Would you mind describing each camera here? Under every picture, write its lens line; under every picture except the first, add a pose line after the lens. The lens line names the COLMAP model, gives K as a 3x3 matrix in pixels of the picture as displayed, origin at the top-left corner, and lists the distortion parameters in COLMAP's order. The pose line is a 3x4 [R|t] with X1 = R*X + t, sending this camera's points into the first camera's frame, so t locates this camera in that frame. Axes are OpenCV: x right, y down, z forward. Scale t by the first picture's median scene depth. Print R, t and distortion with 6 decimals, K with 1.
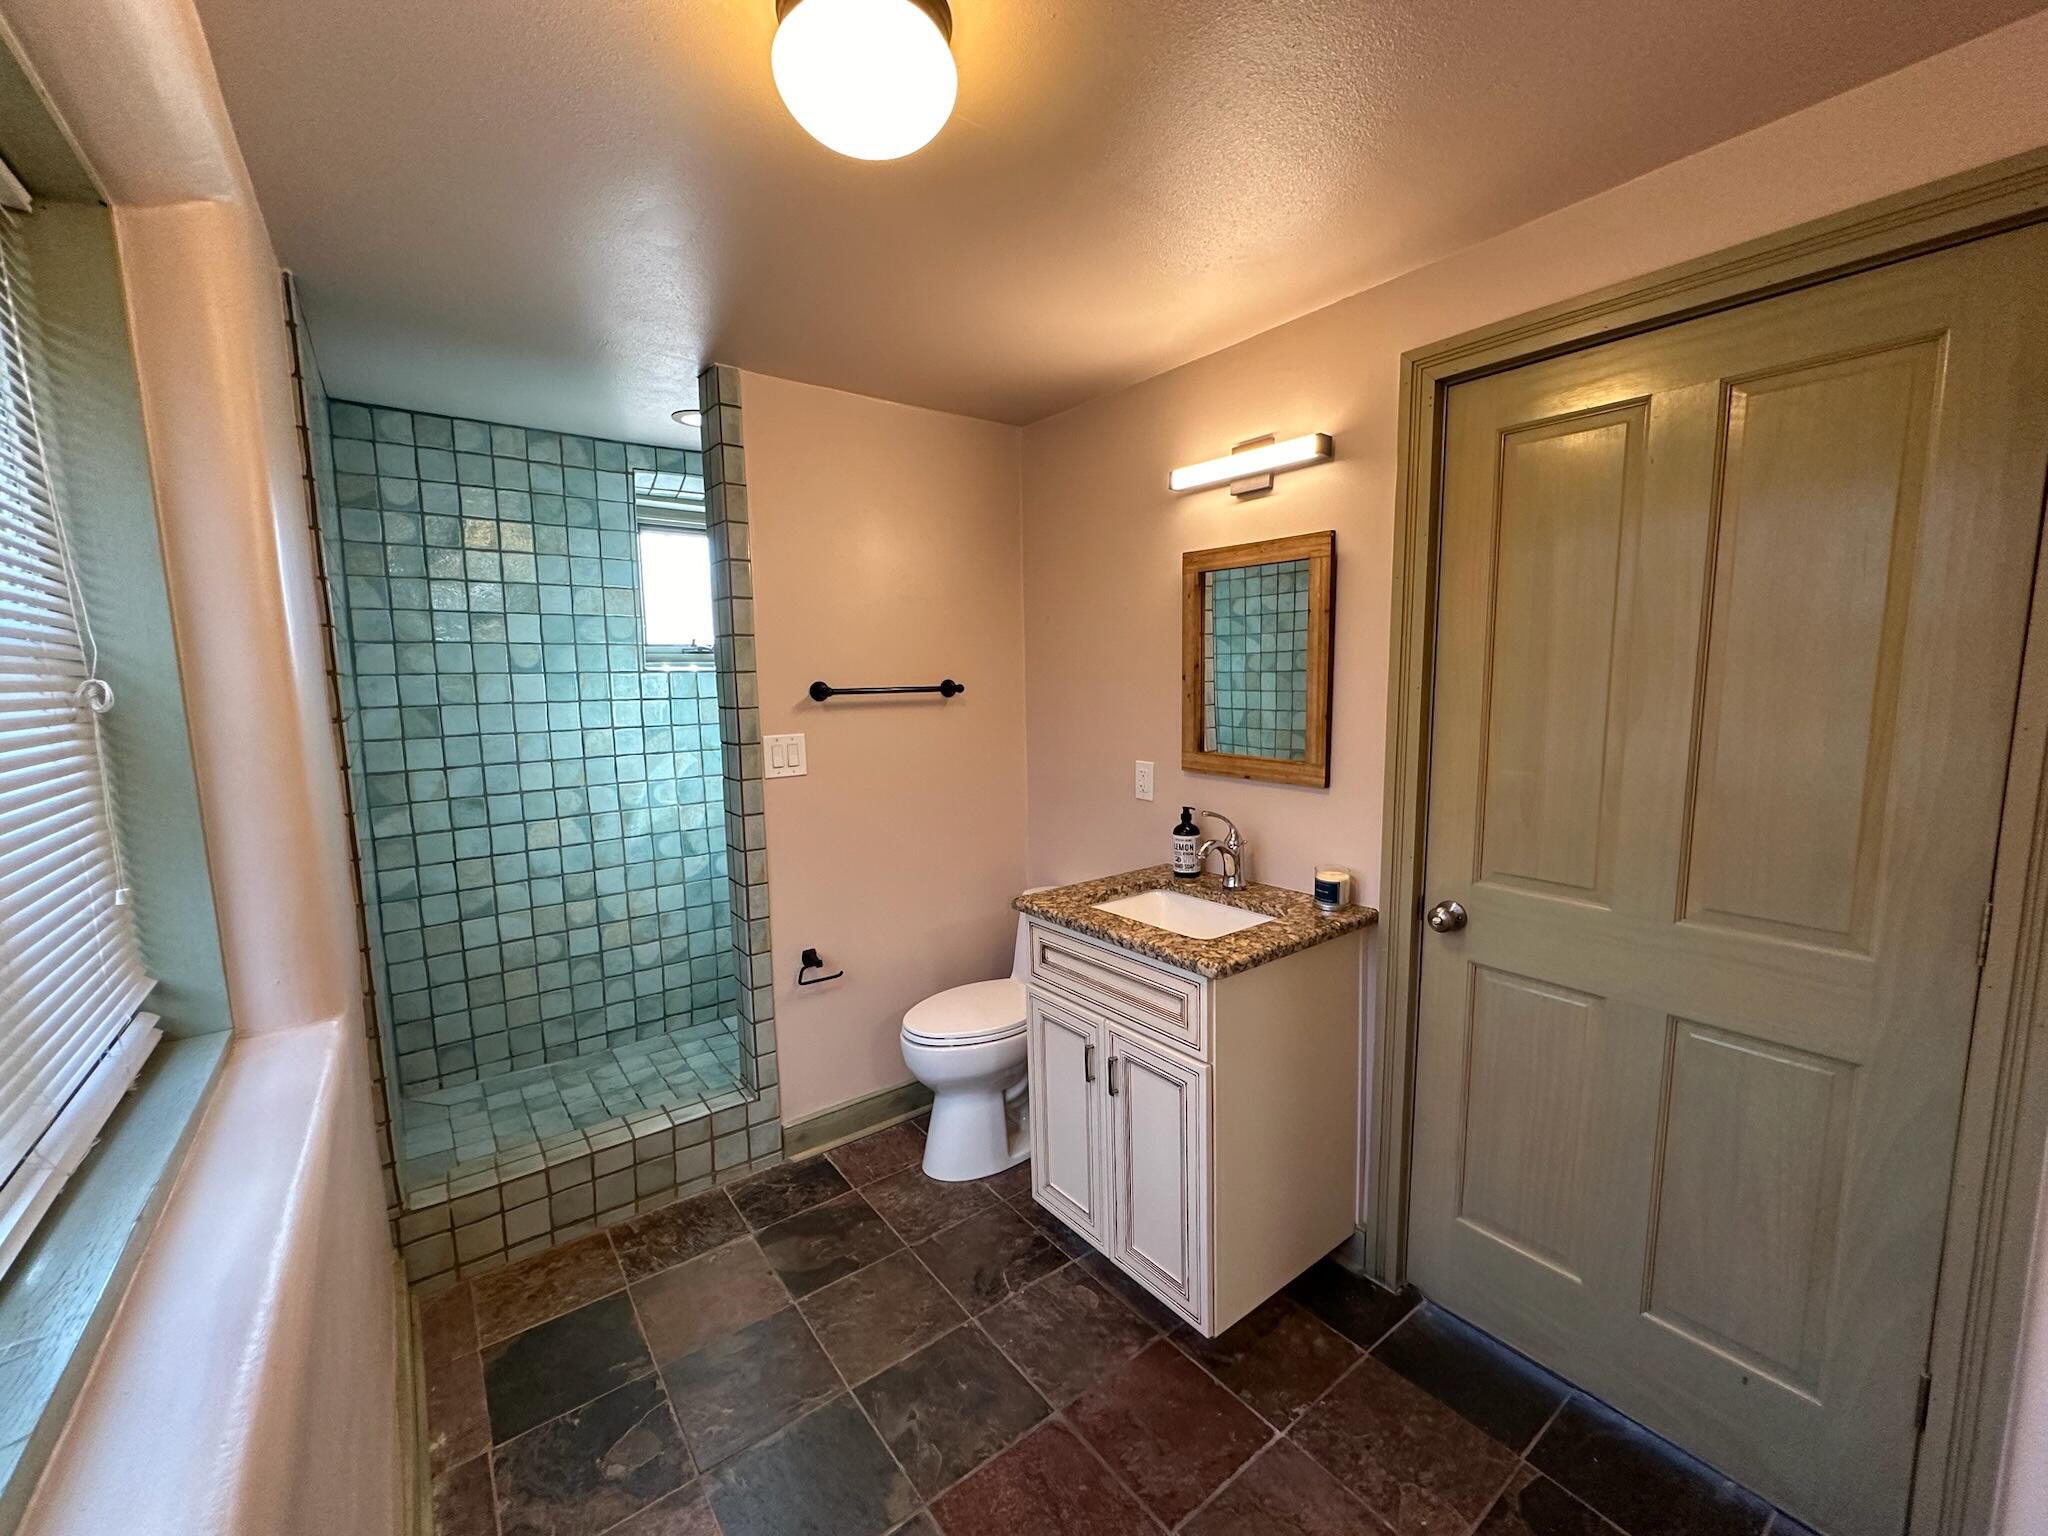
lens RADIAL K [[819.7, 0, 1021.9], [0, 819.7, 775.9], [0, 0, 1]] dist [-0.001940, 0.000651]
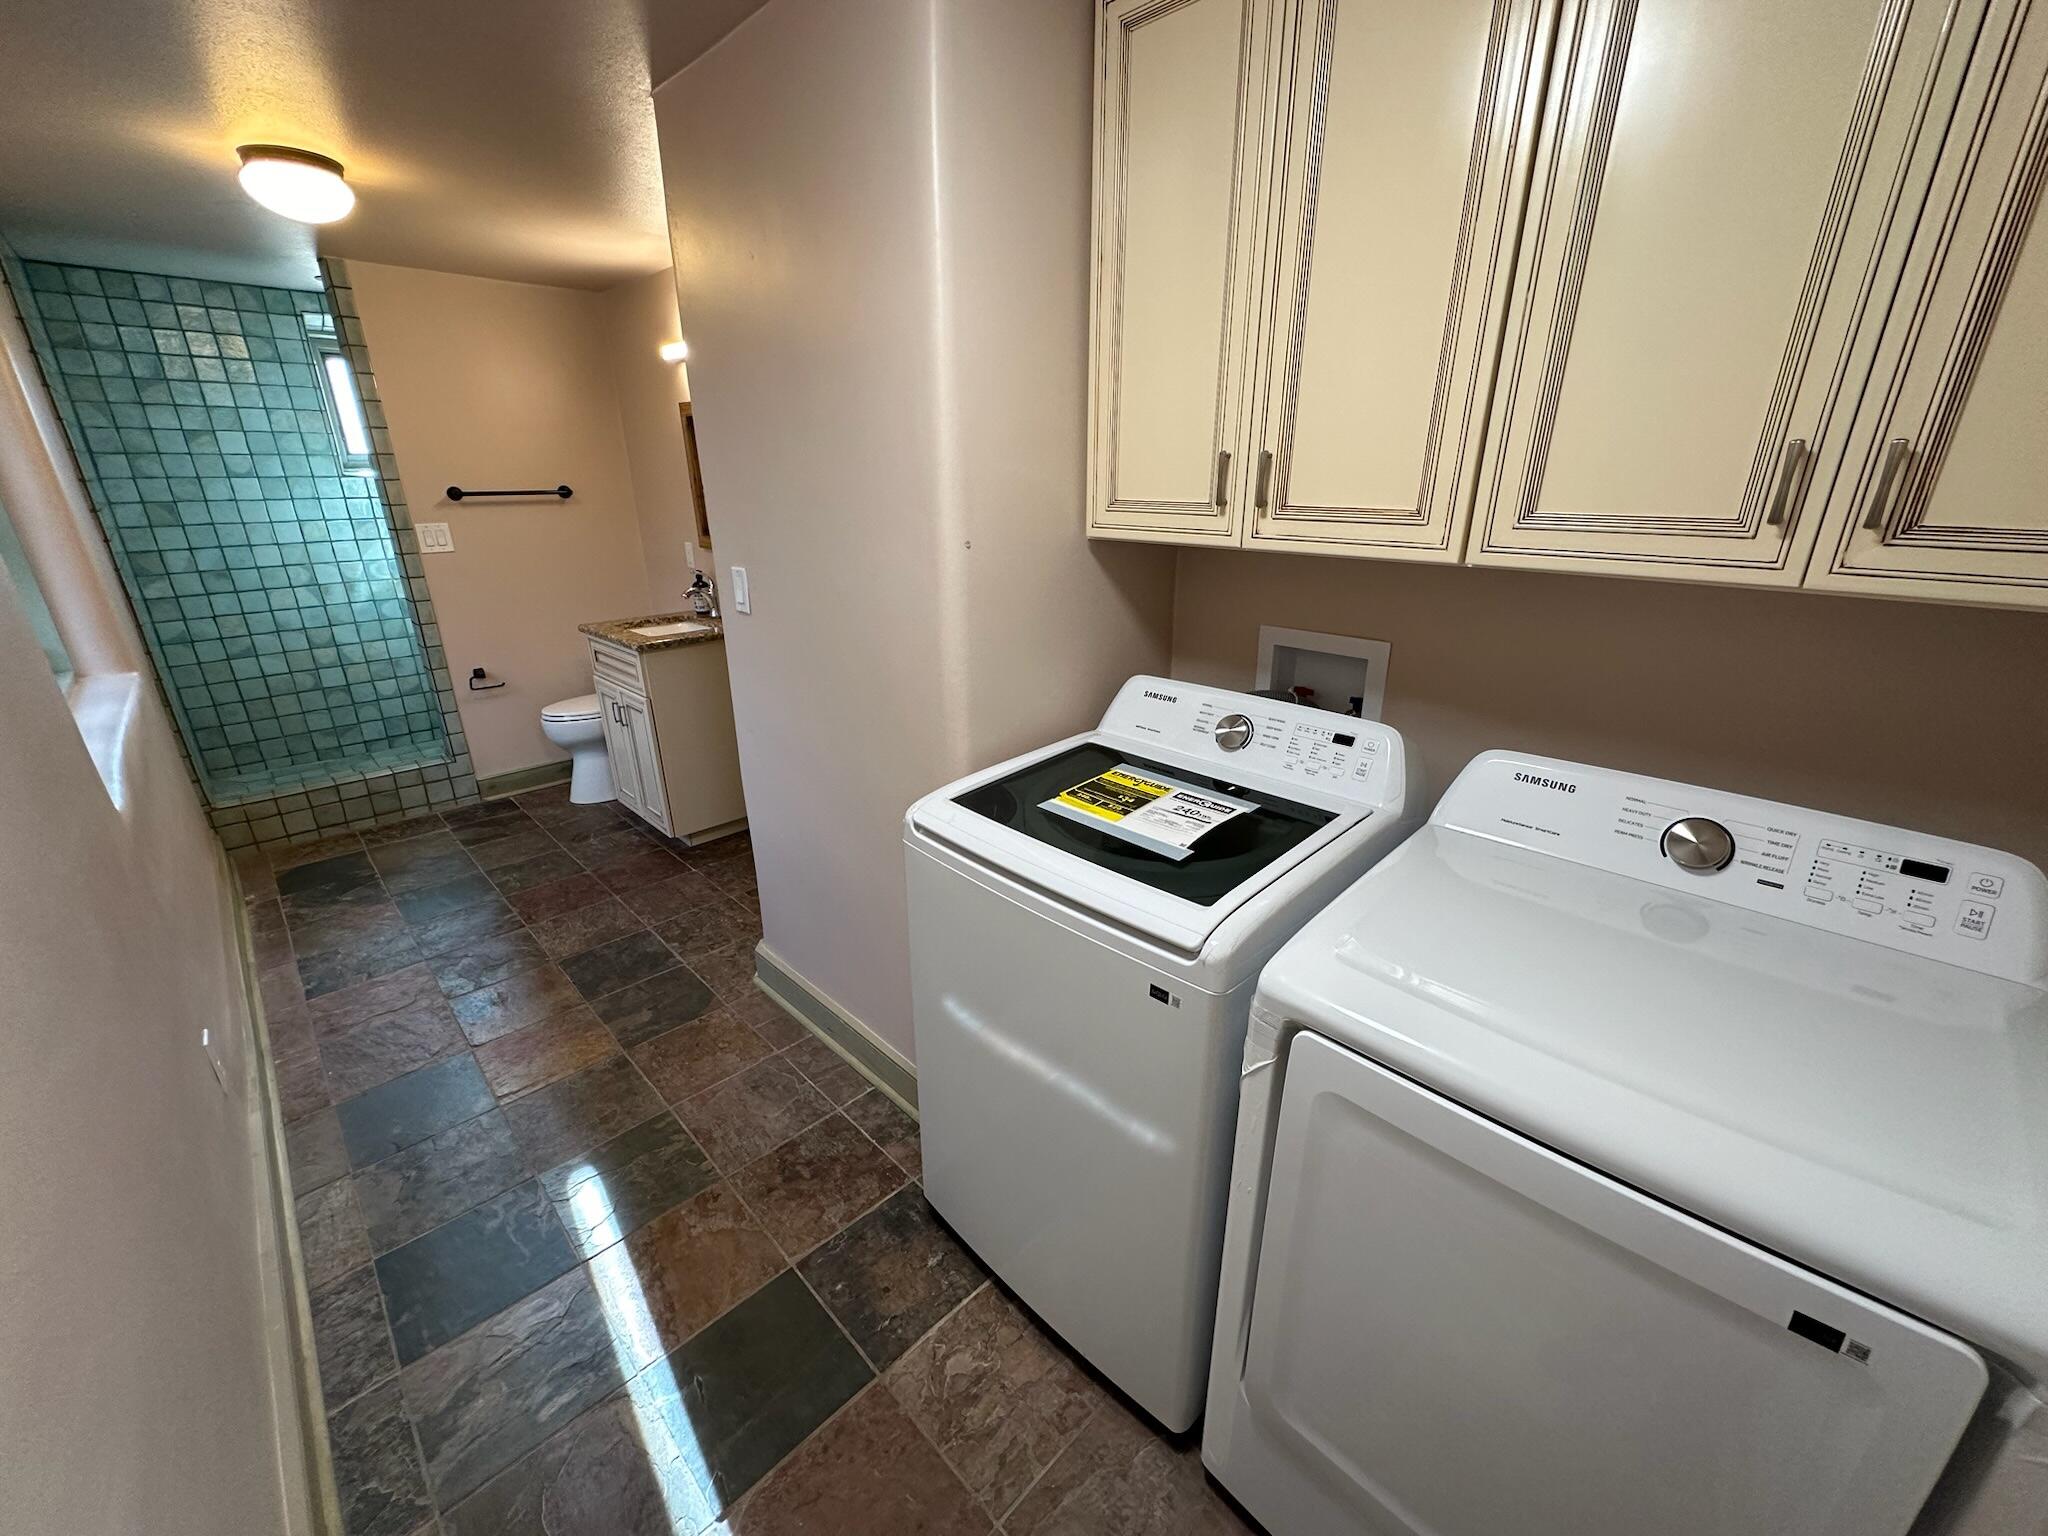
lens RADIAL K [[819.7, 0, 1024.9], [0, 819.7, 775.9], [0, 0, 1]] dist [-0.001940, 0.000651]
pose [[0.991487, -0.034359, 0.125589, 0.540181], [0.004634, 0.973255, 0.229680, 0.055526], [-0.130122, -0.227143, 0.965129, -0.647310]]
